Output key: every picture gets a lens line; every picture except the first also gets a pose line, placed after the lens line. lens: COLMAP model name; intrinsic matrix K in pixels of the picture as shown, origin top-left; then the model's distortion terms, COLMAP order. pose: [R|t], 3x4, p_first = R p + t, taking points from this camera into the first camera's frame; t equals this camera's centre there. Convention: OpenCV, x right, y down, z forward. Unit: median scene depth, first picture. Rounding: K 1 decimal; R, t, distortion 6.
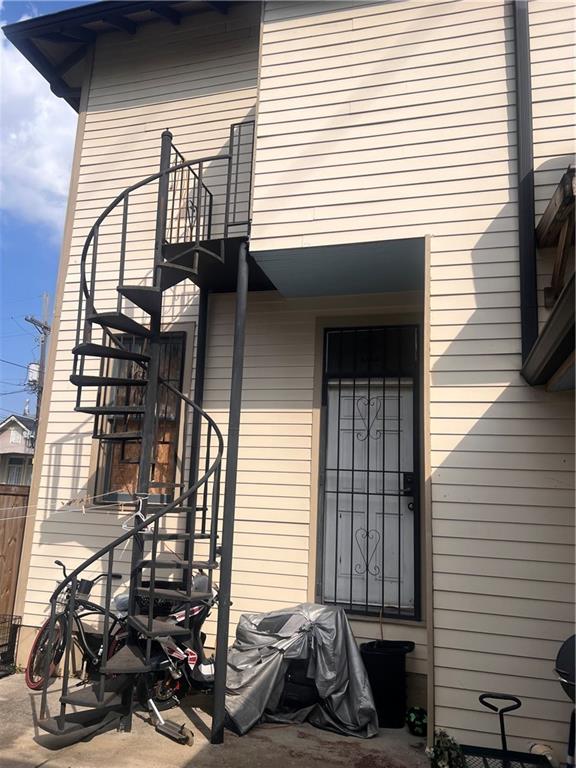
lens RADIAL K [[579.5, 0, 287.9], [0, 579.5, 380.1], [0, 0, 1]] dist [0.029309, -0.023879]
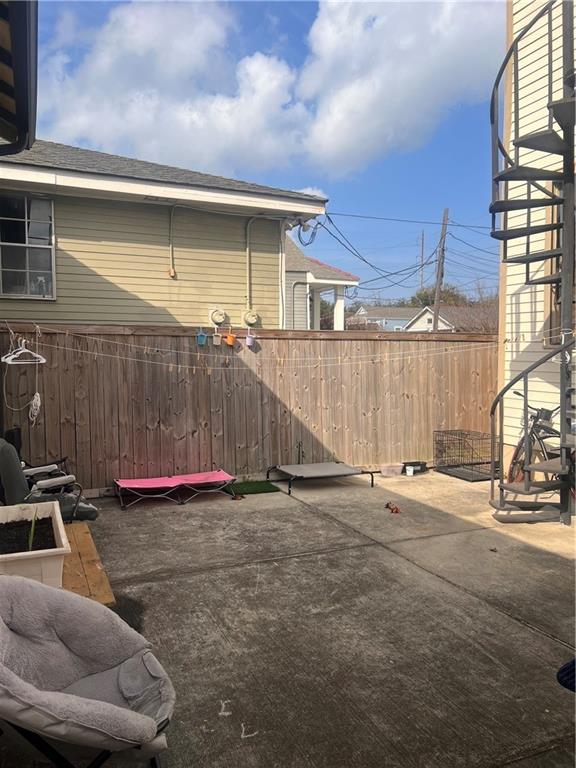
lens RADIAL K [[579.5, 0, 289.0], [0, 579.5, 383.4], [0, 0, 1]] dist [0.029309, -0.023879]
pose [[0.633663, -0.001915, -0.773607, 0.205310], [0.191867, 0.969142, 0.154760, 0.020427], [0.749438, -0.246496, 0.614477, -0.060422]]
